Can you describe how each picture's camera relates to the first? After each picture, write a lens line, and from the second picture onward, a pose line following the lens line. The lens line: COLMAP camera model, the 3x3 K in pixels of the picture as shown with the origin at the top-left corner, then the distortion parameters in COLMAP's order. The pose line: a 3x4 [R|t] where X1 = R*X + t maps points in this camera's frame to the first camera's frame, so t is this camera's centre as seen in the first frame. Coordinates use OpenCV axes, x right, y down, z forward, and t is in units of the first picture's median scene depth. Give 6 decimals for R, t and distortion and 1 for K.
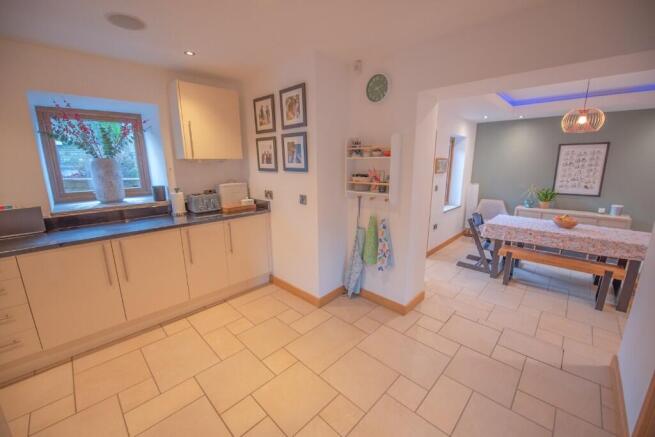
lens RADIAL K [[260.2, 0, 323.8], [0, 260.2, 219.2], [0, 0, 1]] dist [-0.022031, -0.000118]
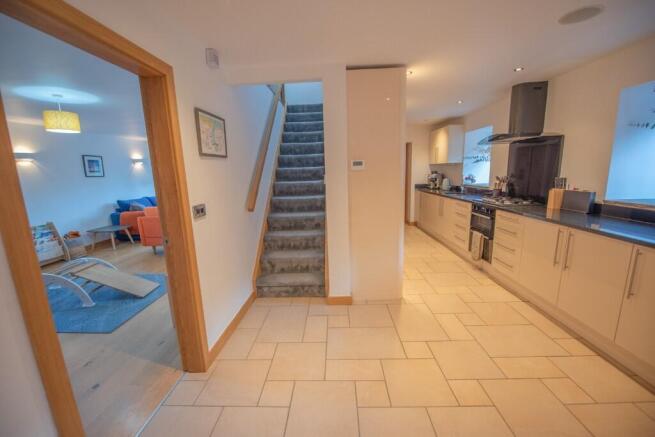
lens RADIAL K [[260.2, 0, 323.8], [0, 260.2, 219.2], [0, 0, 1]] dist [-0.022031, -0.000118]
pose [[-0.738797, 0.157722, -0.655212, 0.477178], [-0.106234, 0.932818, 0.344333, -0.161600], [0.665502, 0.323999, -0.672408, 0.797881]]
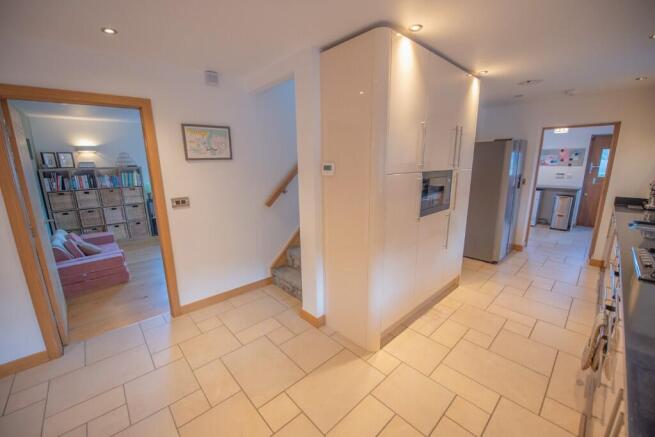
lens RADIAL K [[260.2, 0, 323.8], [0, 260.2, 219.2], [0, 0, 1]] dist [-0.022031, -0.000118]
pose [[-0.998234, 0.011288, 0.058328, -0.332267], [0.035002, 0.905042, 0.423880, -0.230405], [-0.048004, 0.425173, -0.903838, 0.947695]]
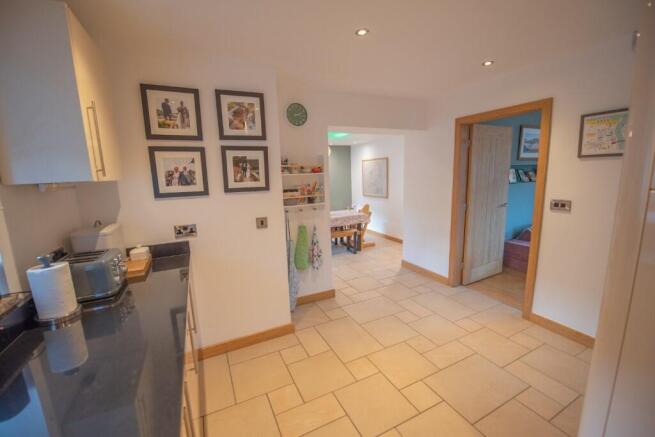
lens RADIAL K [[271.1, 0, 325.2], [0, 271.1, 220.9], [0, 0, 1]] dist [-0.021902, -0.000175]
pose [[0.336248, -0.166879, 0.926870, -0.840384], [0.236386, 0.967624, 0.088461, -0.110697], [-0.911625, 0.189354, 0.364809, 0.475034]]
